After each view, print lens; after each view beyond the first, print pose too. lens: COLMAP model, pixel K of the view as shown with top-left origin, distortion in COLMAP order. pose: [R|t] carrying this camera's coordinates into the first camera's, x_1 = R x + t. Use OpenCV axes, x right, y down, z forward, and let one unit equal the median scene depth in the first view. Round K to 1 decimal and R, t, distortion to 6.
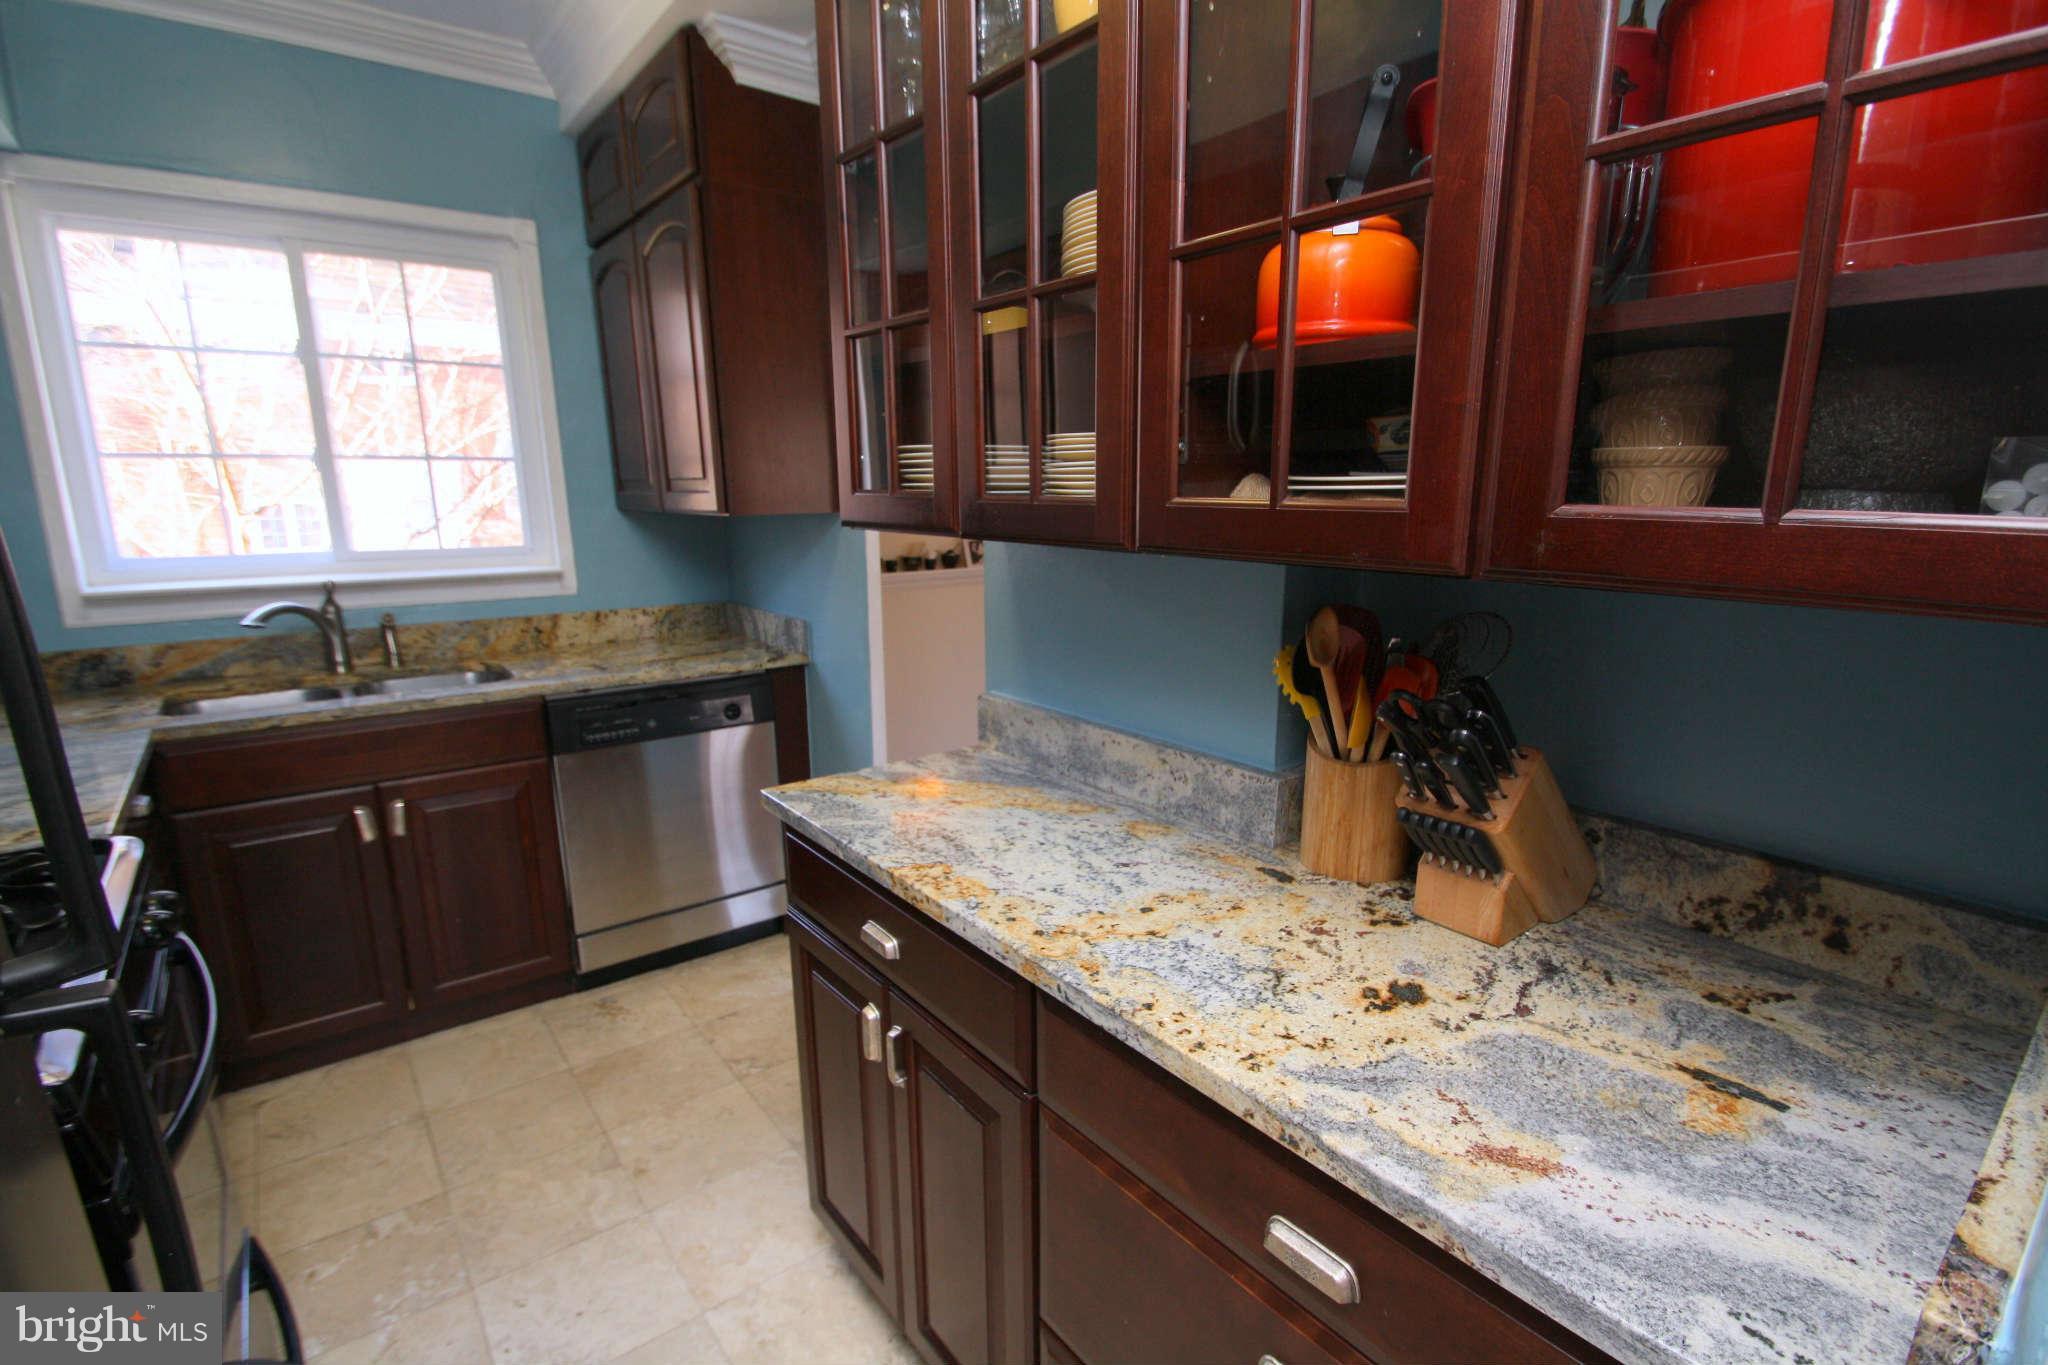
lens RADIAL K [[965.5, 0, 1028.5], [0, 965.5, 690.5], [0, 0, 1]] dist [-0.001507, -0.010763]
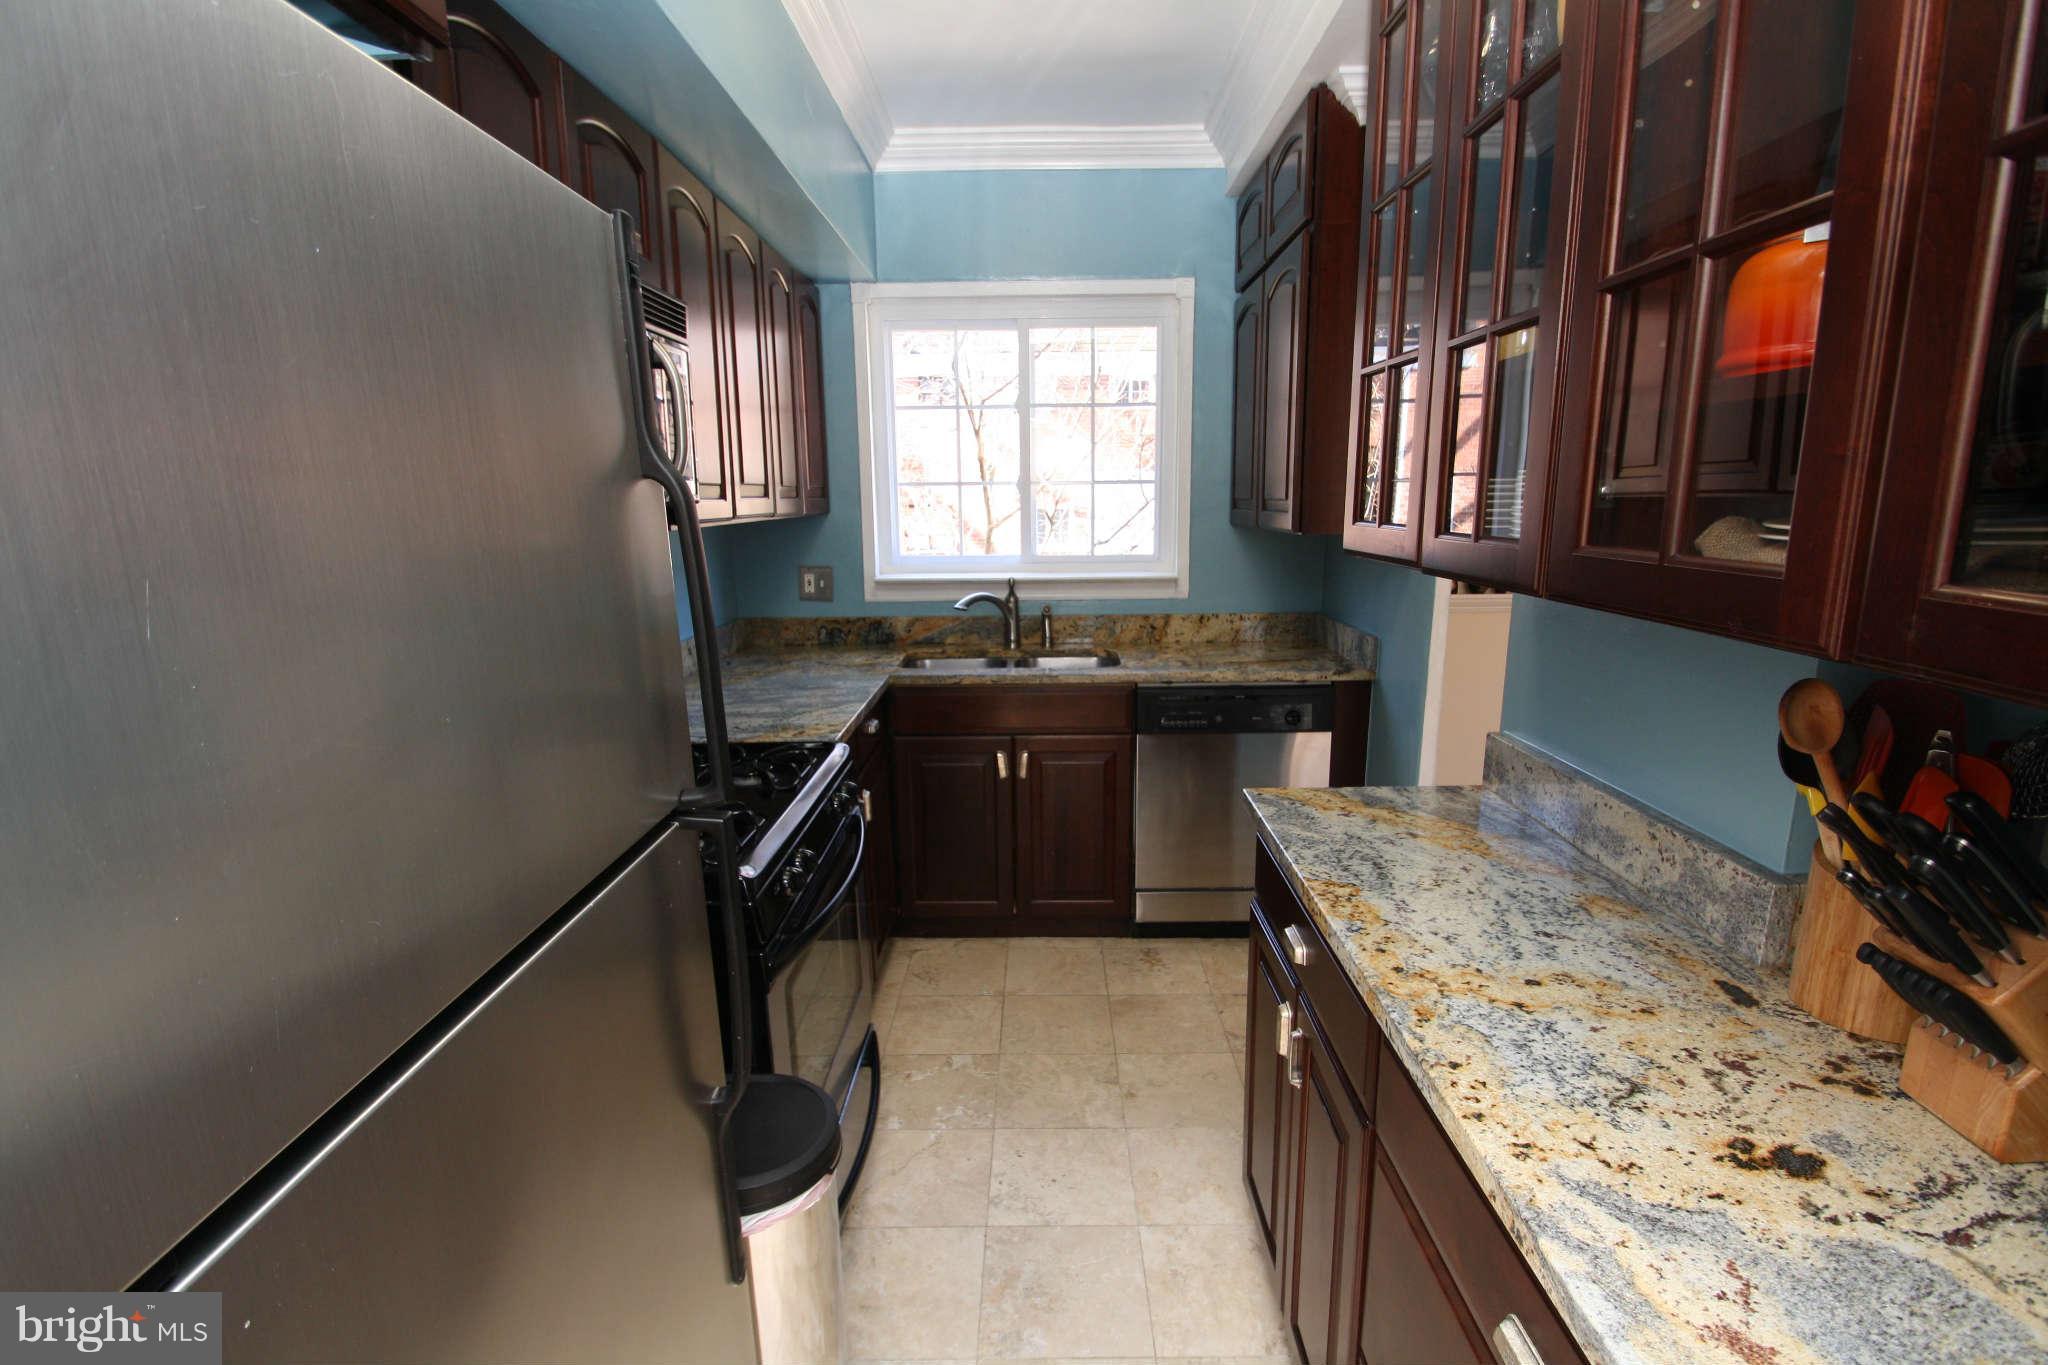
lens RADIAL K [[965.5, 0, 1016.3], [0, 965.5, 680.9], [0, 0, 1]] dist [-0.001507, -0.010763]
pose [[0.772867, 0.109655, -0.625022, 0.216273], [-0.118551, 0.992566, 0.027545, -0.021030], [0.623396, 0.052809, 0.780121, -0.037324]]
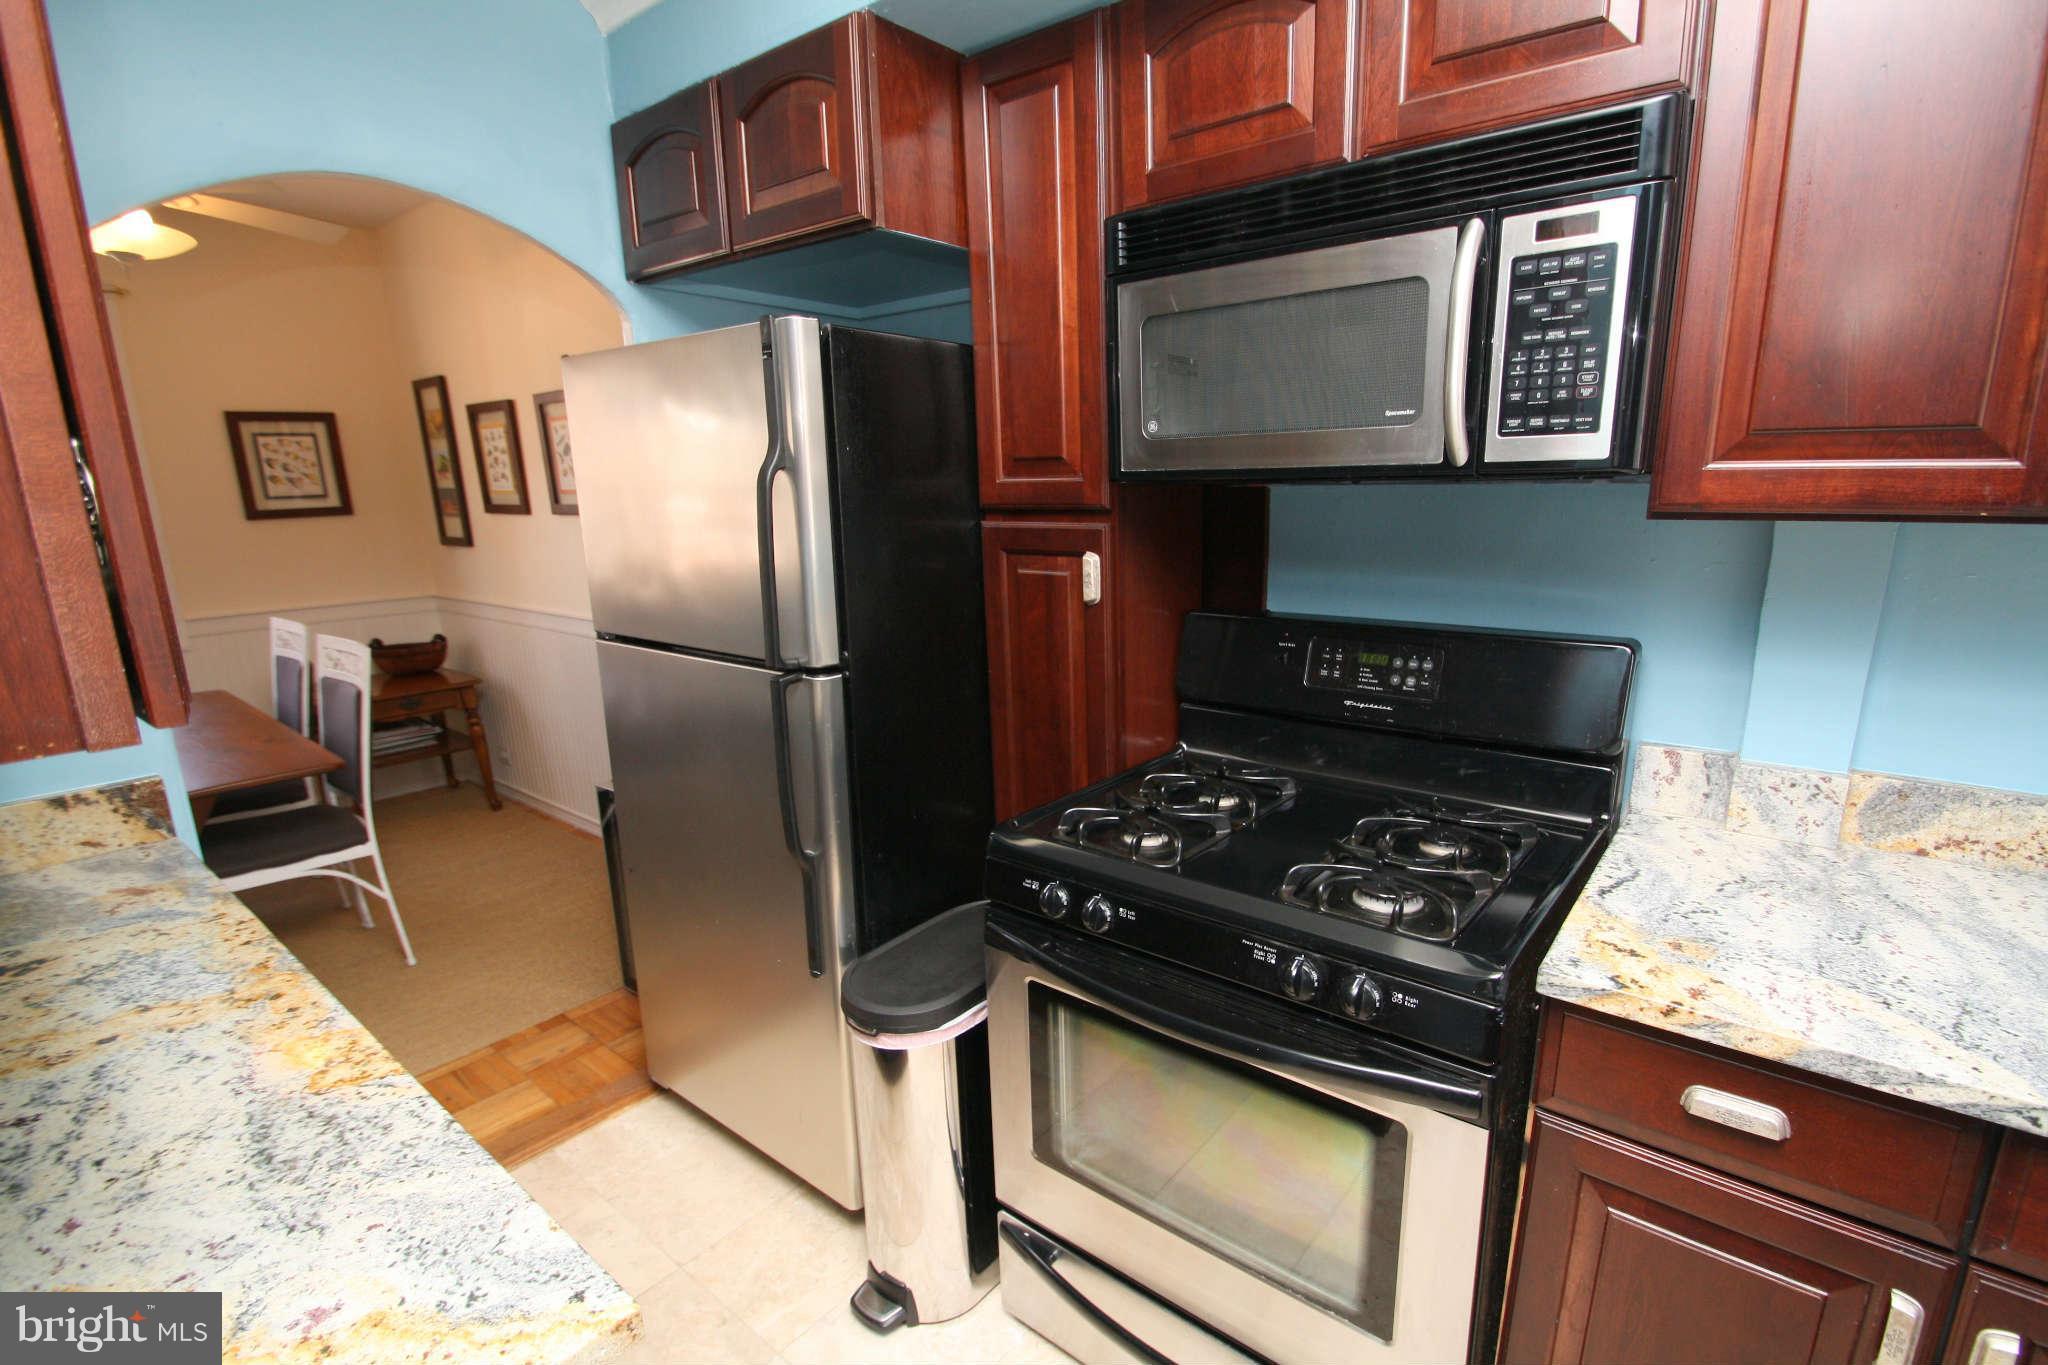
lens RADIAL K [[965.5, 0, 1065.4], [0, 965.5, 713.3], [0, 0, 1]] dist [-0.001507, -0.010763]
pose [[-0.970154, 0.085460, -0.226930, -0.403743], [-0.023058, 0.899086, 0.437164, -0.316634], [0.241389, 0.429349, -0.870282, 1.371041]]
